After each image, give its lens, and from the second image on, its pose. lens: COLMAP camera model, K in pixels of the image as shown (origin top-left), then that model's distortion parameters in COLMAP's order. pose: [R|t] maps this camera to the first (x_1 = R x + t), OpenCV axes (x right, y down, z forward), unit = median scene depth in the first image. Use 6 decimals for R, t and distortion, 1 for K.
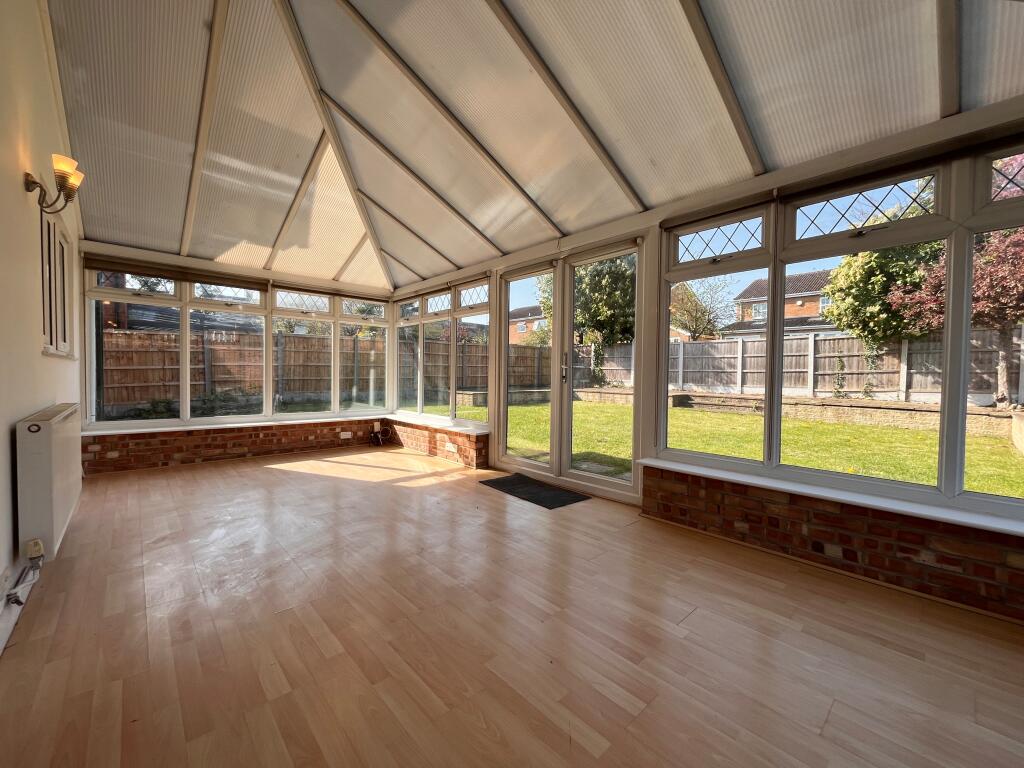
lens RADIAL K [[413.5, 0, 509.5], [0, 413.5, 386.0], [0, 0, 1]] dist [-0.002795, -0.001020]
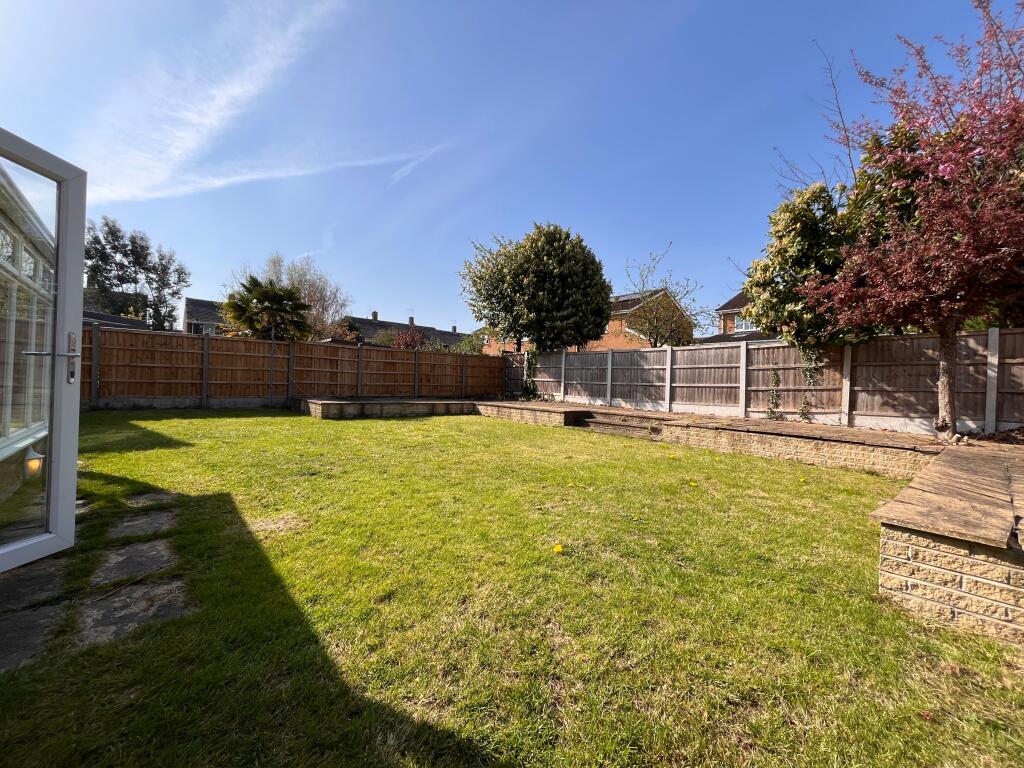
lens RADIAL K [[413.5, 0, 512.4], [0, 413.5, 388.7], [0, 0, 1]] dist [-0.002795, -0.001020]
pose [[0.999375, 0.022869, -0.026971, 0.311705], [-0.023545, 0.999410, -0.025022, 0.000251], [0.026383, 0.025641, 0.999323, 0.172744]]
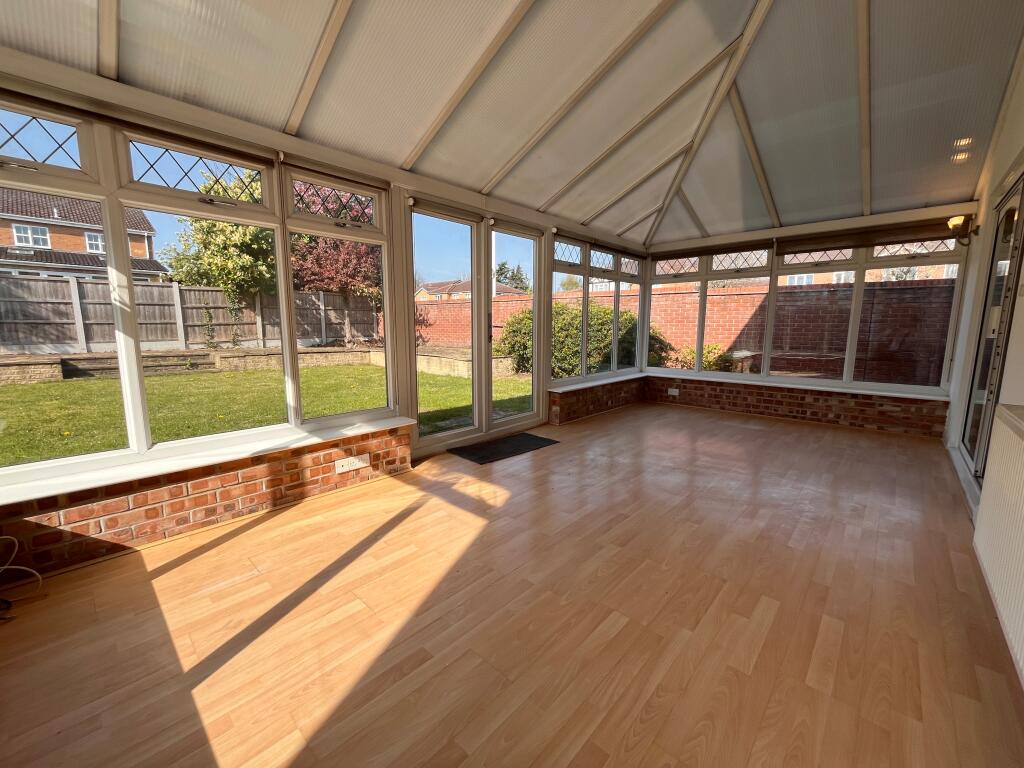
lens RADIAL K [[413.5, 0, 512.9], [0, 413.5, 382.5], [0, 0, 1]] dist [-0.002795, -0.001020]
pose [[-0.084472, -0.146780, 0.985556, -0.306390], [0.028053, 0.988348, 0.149601, -0.020653], [-0.996031, 0.040285, -0.079370, 0.341776]]
